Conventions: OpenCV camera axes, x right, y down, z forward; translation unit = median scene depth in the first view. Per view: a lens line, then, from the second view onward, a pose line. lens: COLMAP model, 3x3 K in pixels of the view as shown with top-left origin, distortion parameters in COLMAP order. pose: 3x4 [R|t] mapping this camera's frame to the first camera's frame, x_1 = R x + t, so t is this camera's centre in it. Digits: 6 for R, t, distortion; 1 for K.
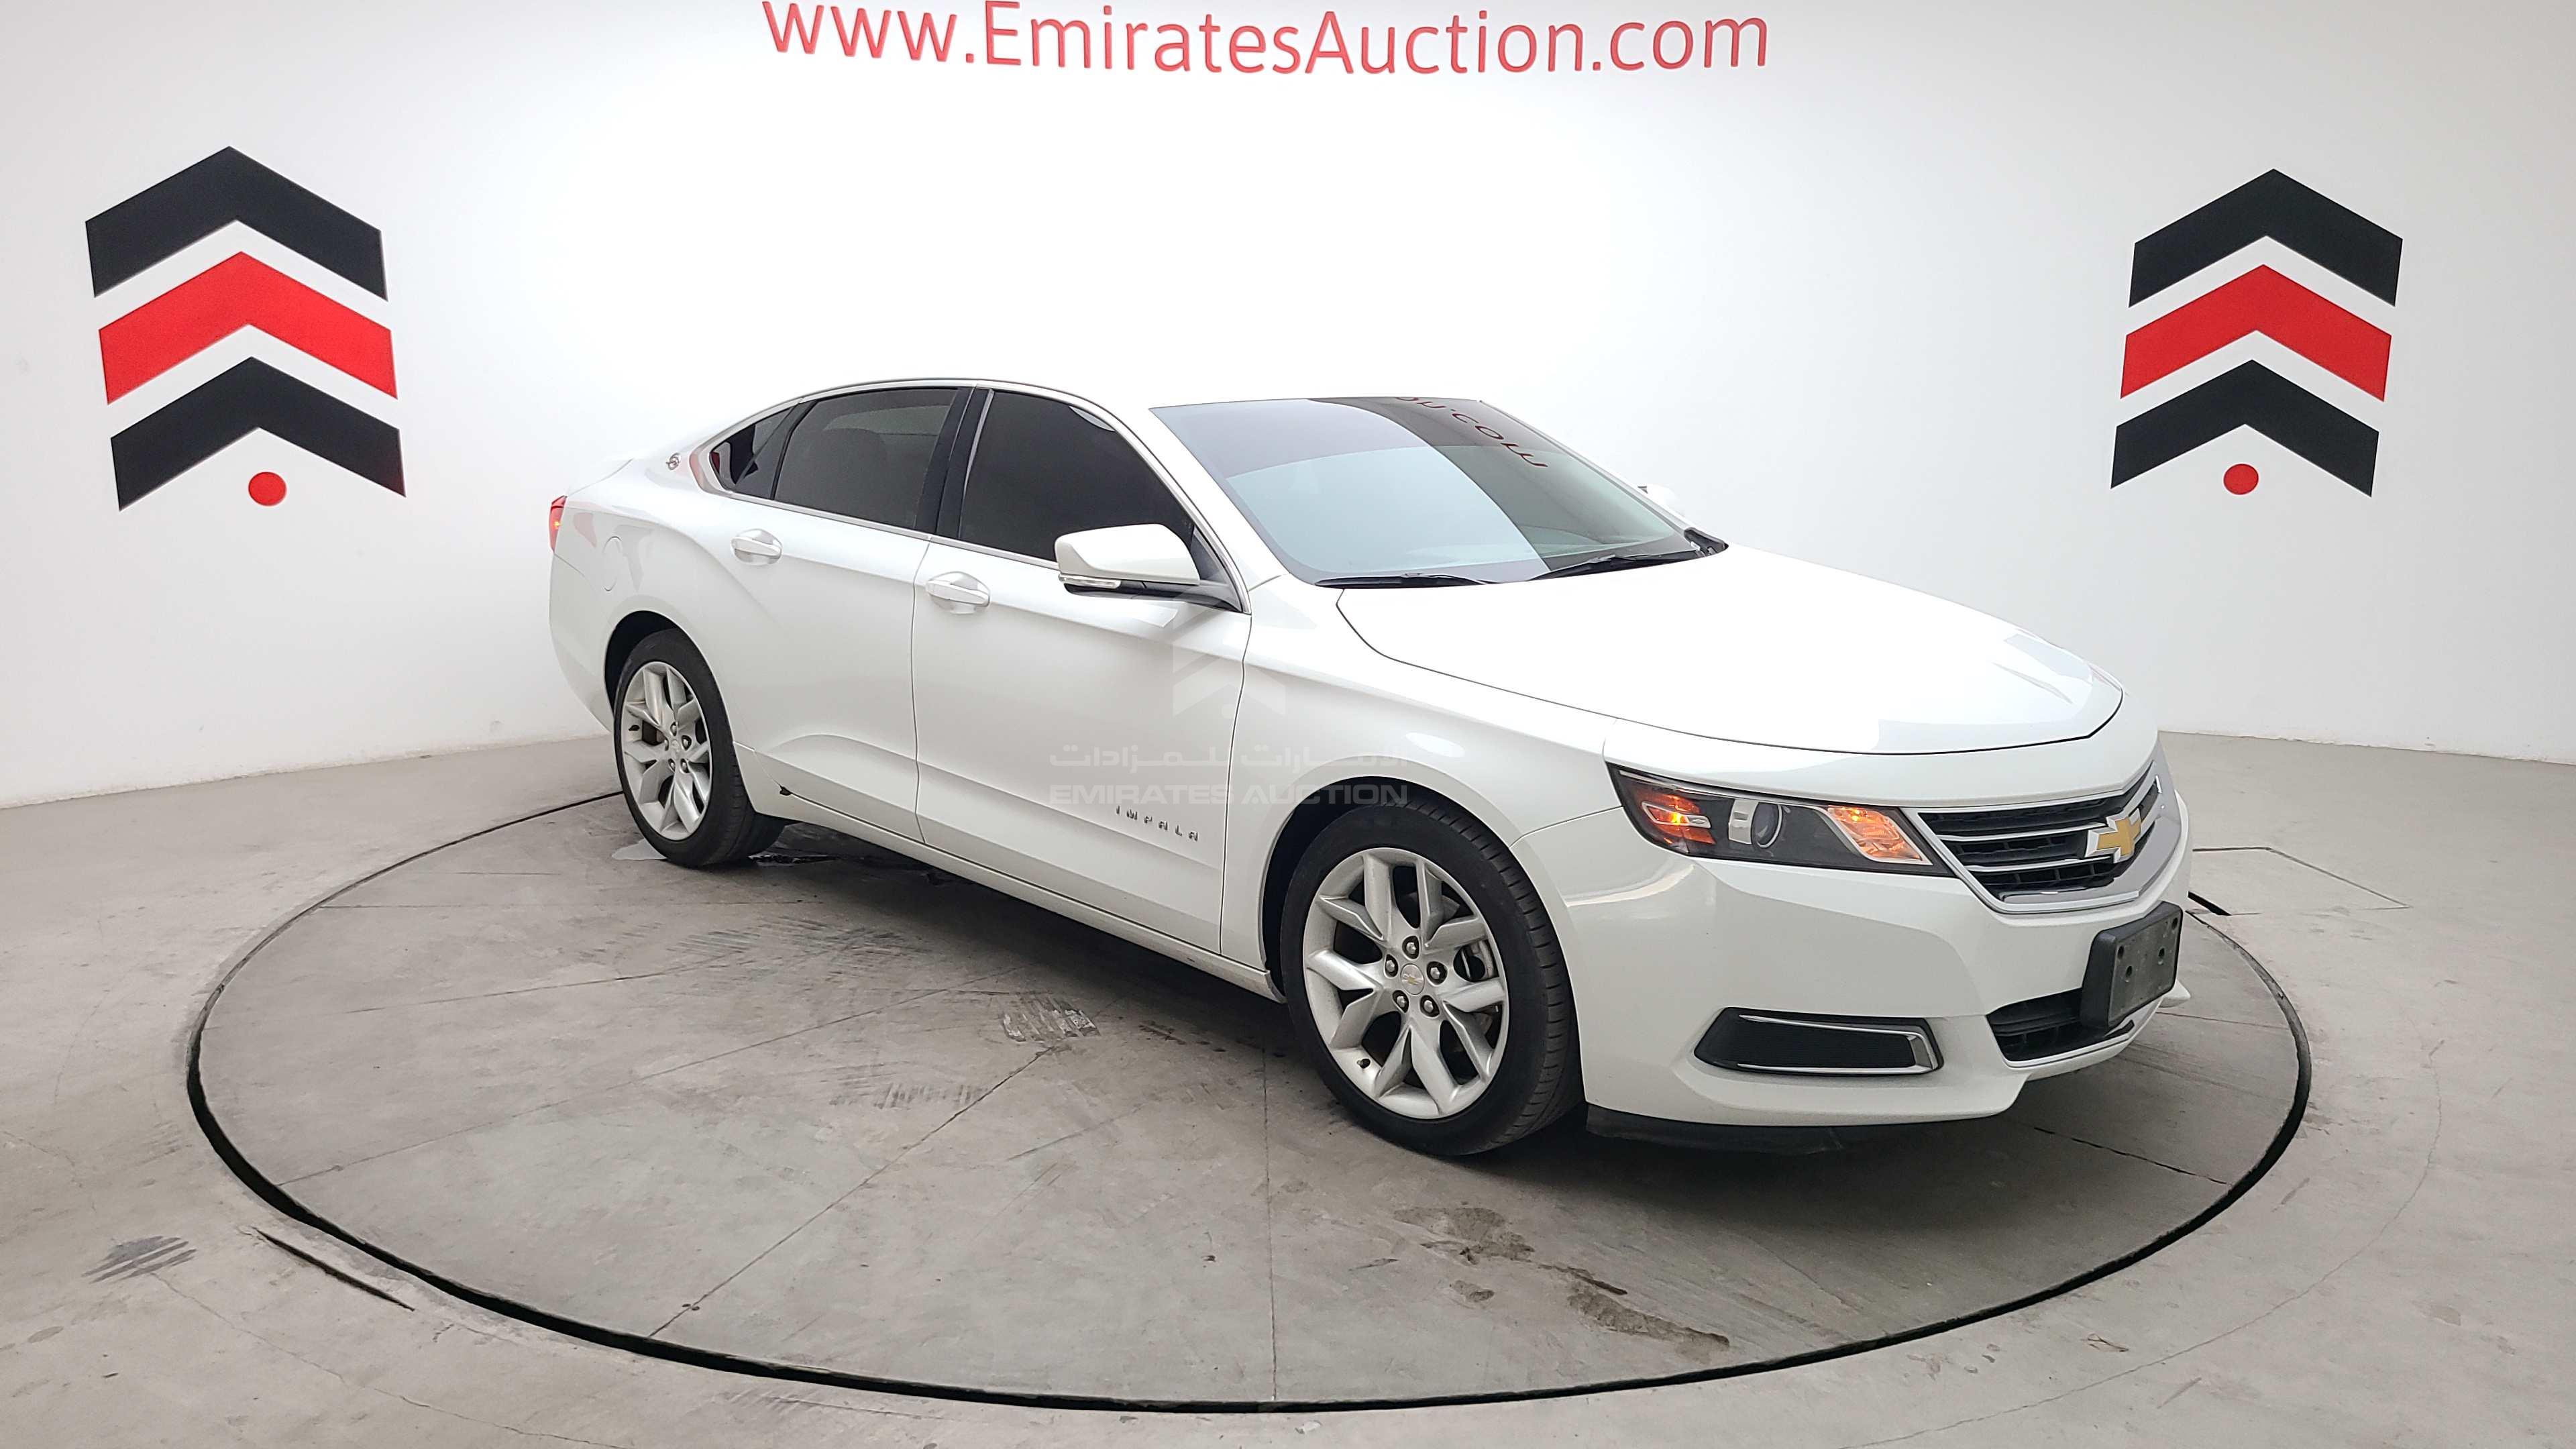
lens RADIAL K [[1937.5, 0, 1273.8], [0, 1937.5, 737.5], [0, 0, 1]] dist [0.024516, 0.000439]
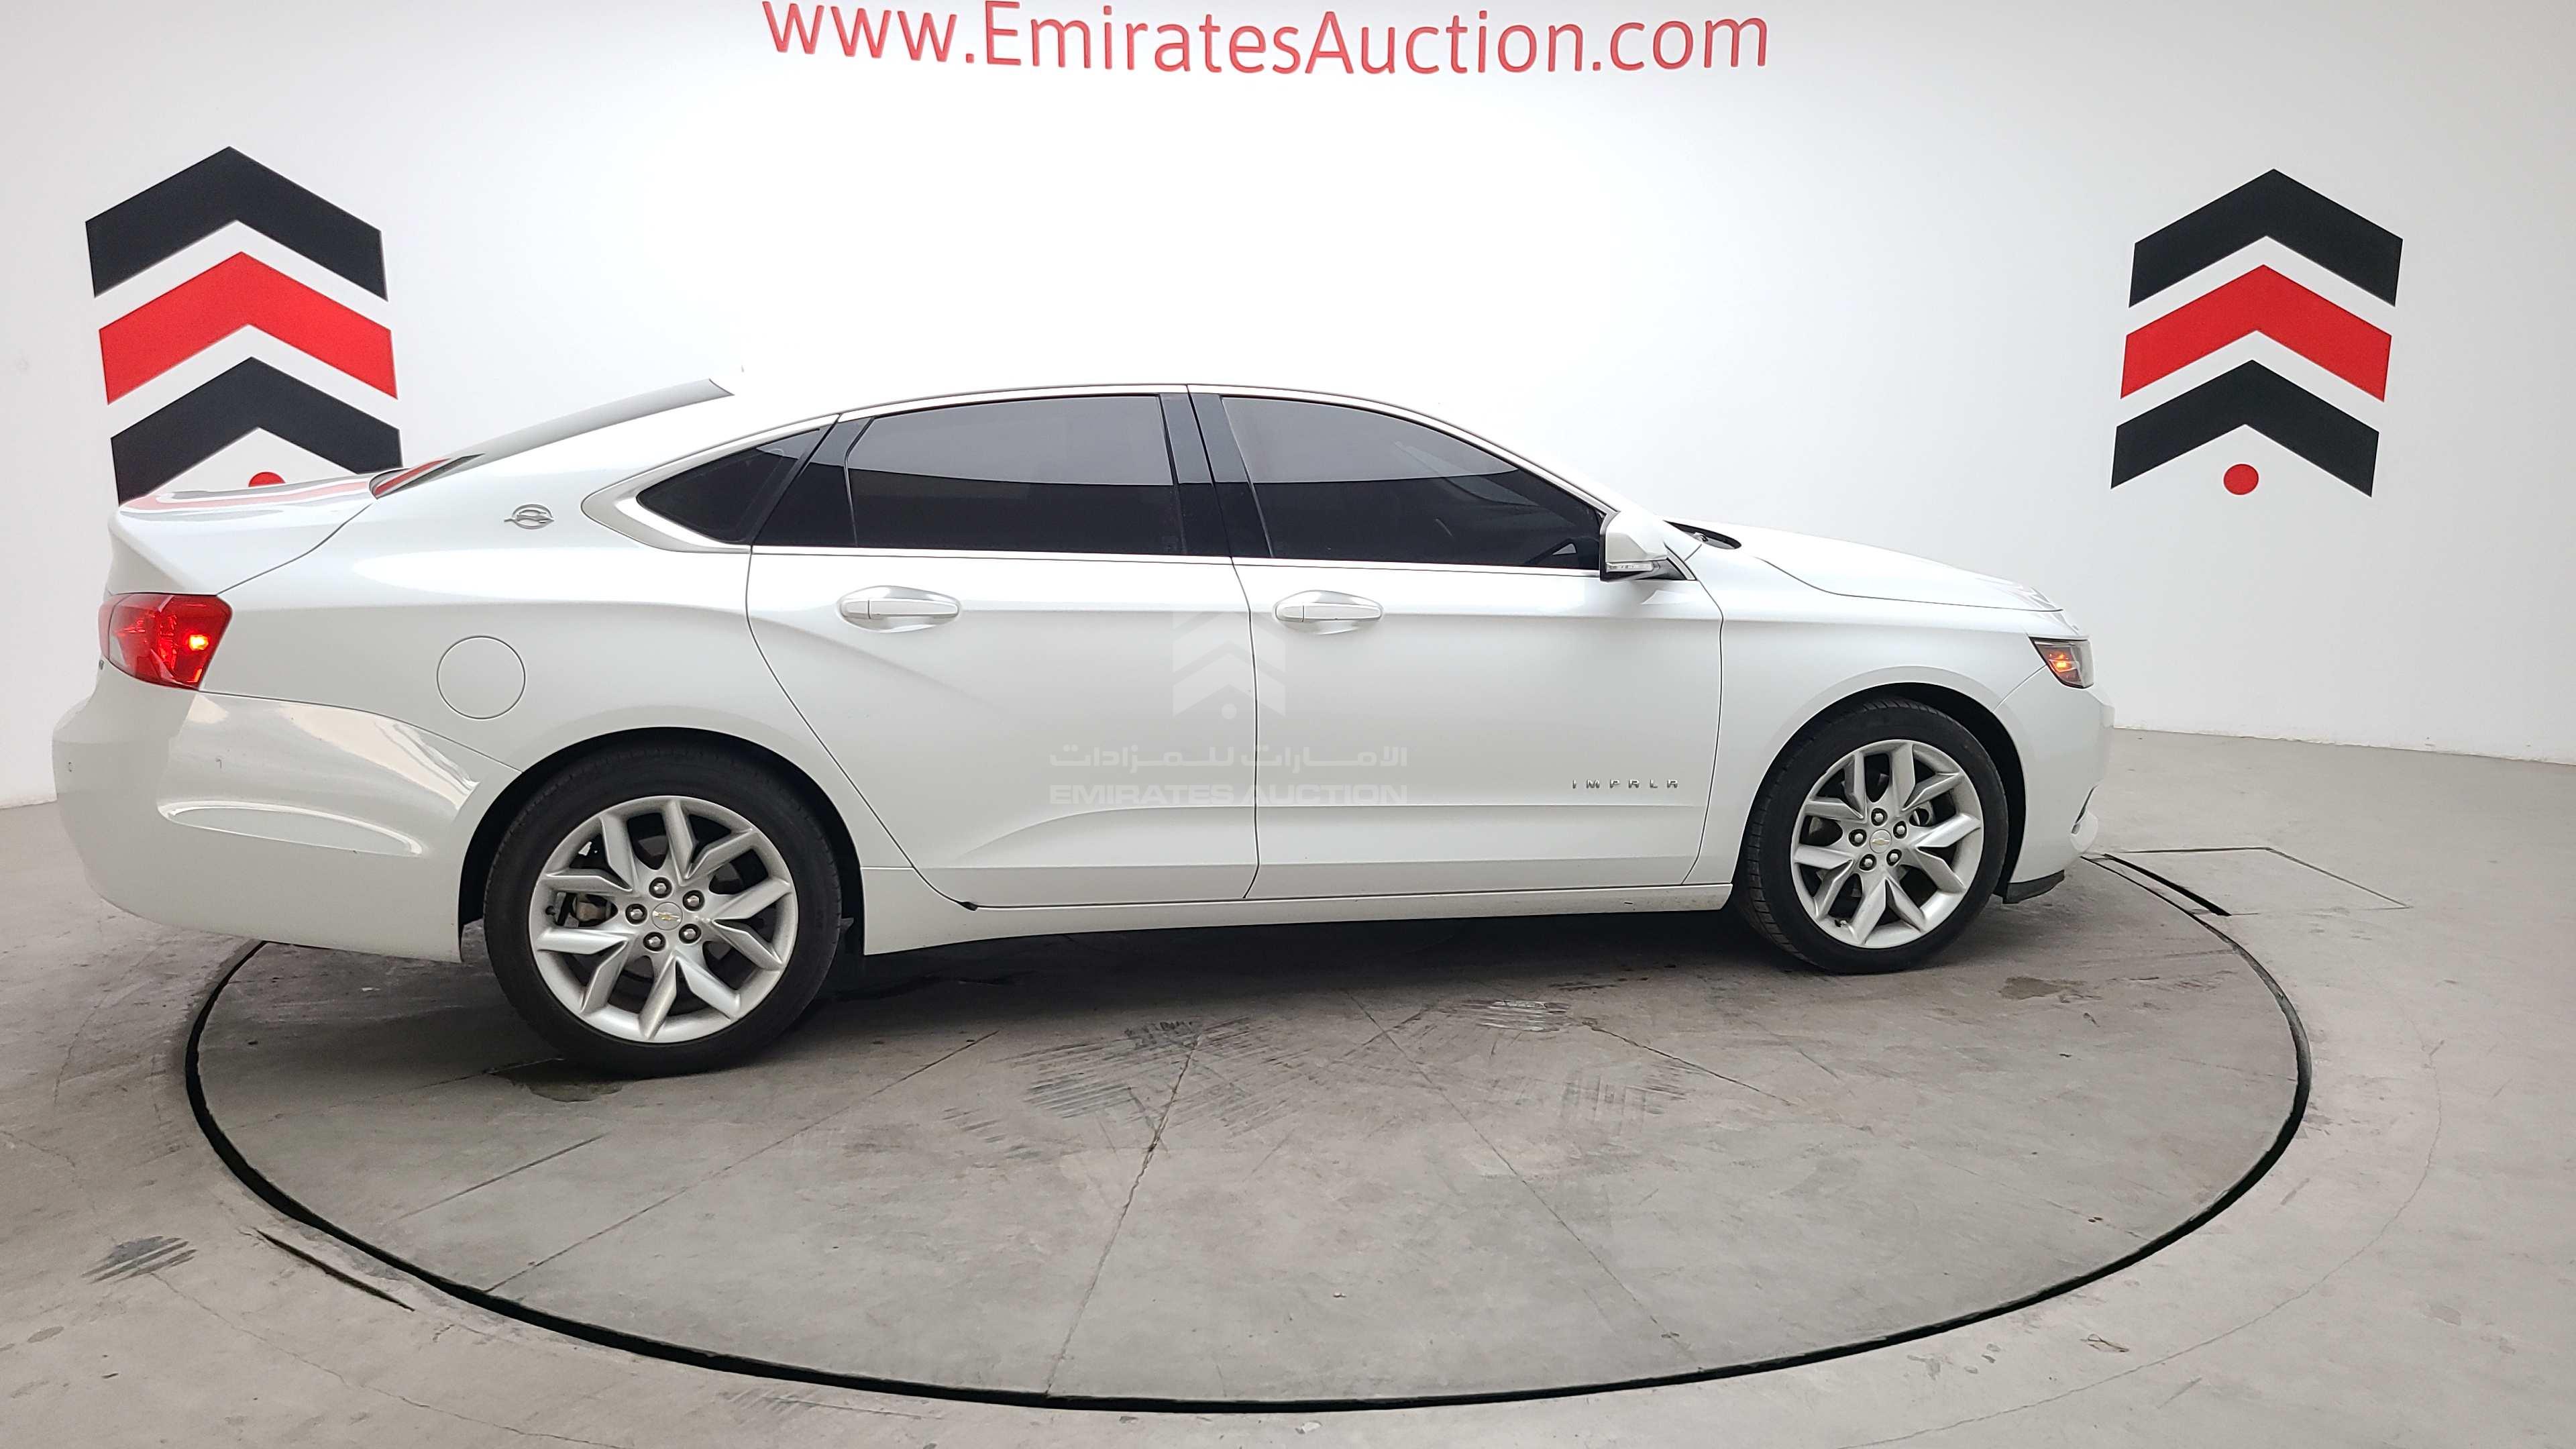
lens RADIAL K [[1987.7, 0, 1289.7], [0, 1987.7, 654.7], [0, 0, 1]] dist [0.000958, 0.001681]
pose [[0.498978, -0.148094, 0.853867, -1.173662], [0.168267, 0.983095, 0.072176, -0.149420], [-0.850122, 0.107664, 0.515462, 0.621798]]
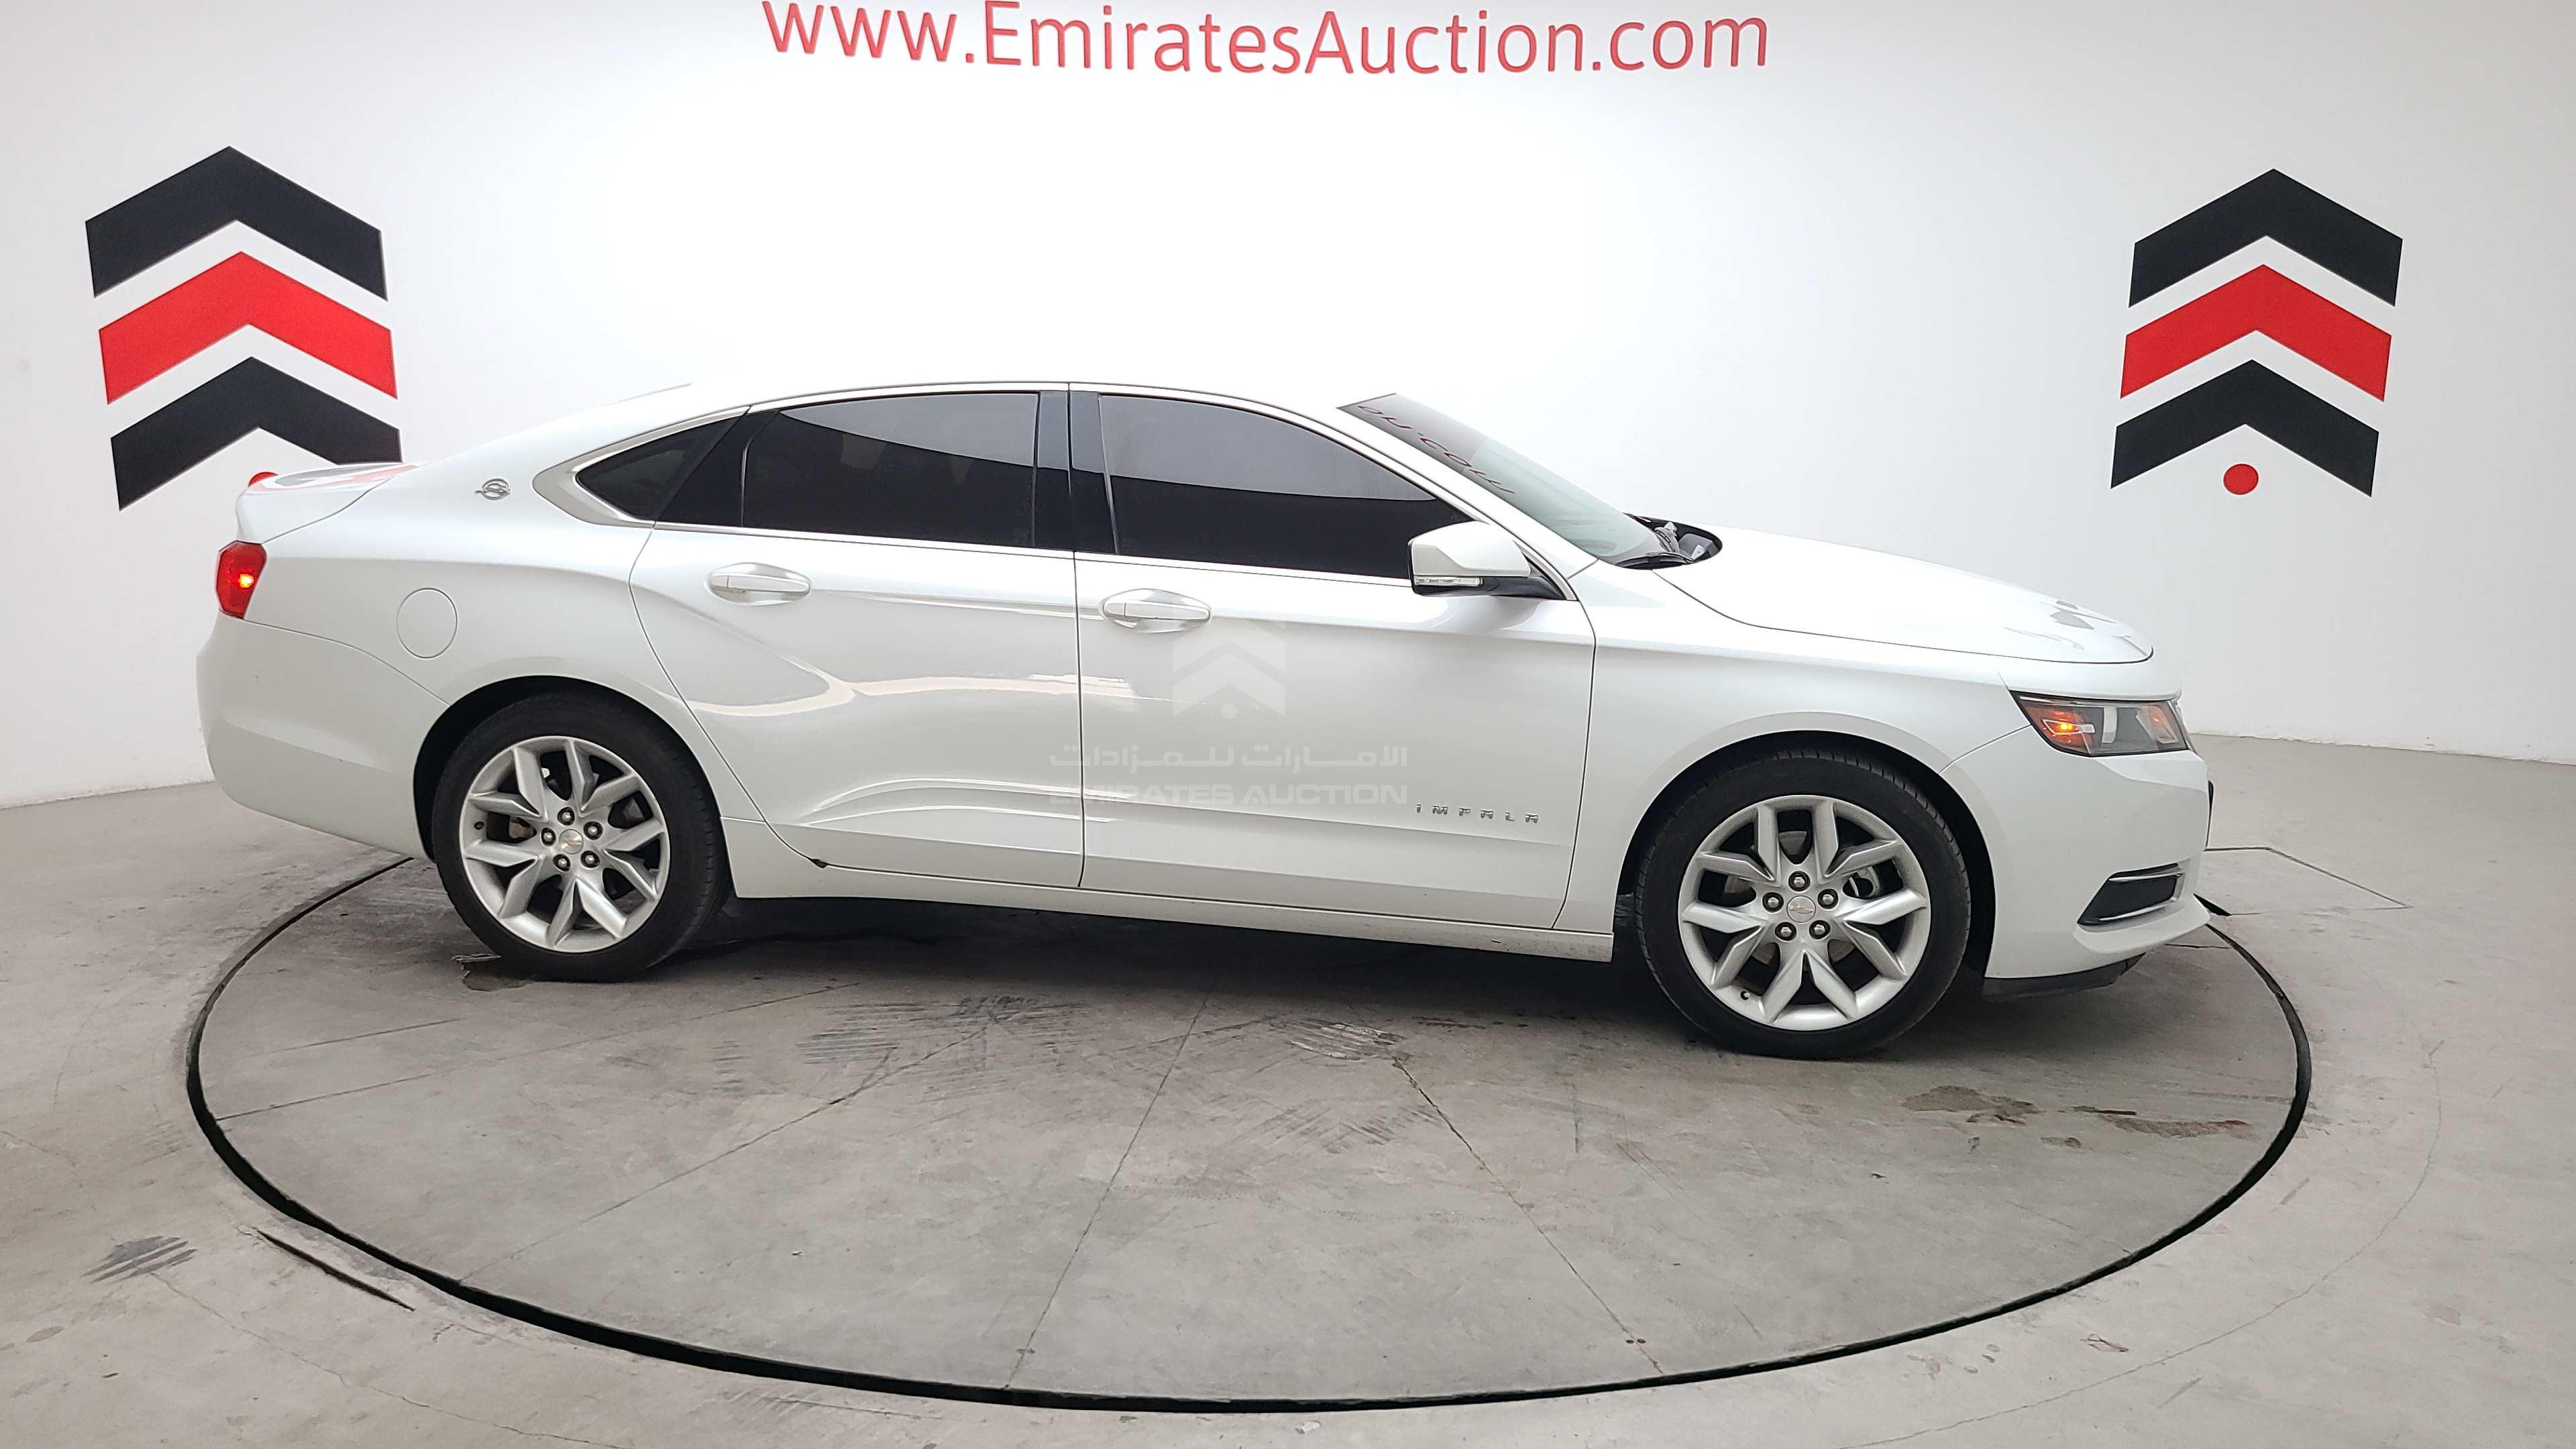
lens RADIAL K [[1948.4, 0, 1281.4], [0, 1948.4, 713.3], [0, 0, 1]] dist [0.018030, 0.003429]
pose [[0.810216, -0.113296, 0.575077, -0.780358], [0.116555, 0.992689, 0.031357, -0.056373], [-0.574425, 0.041622, 0.817498, 0.236409]]
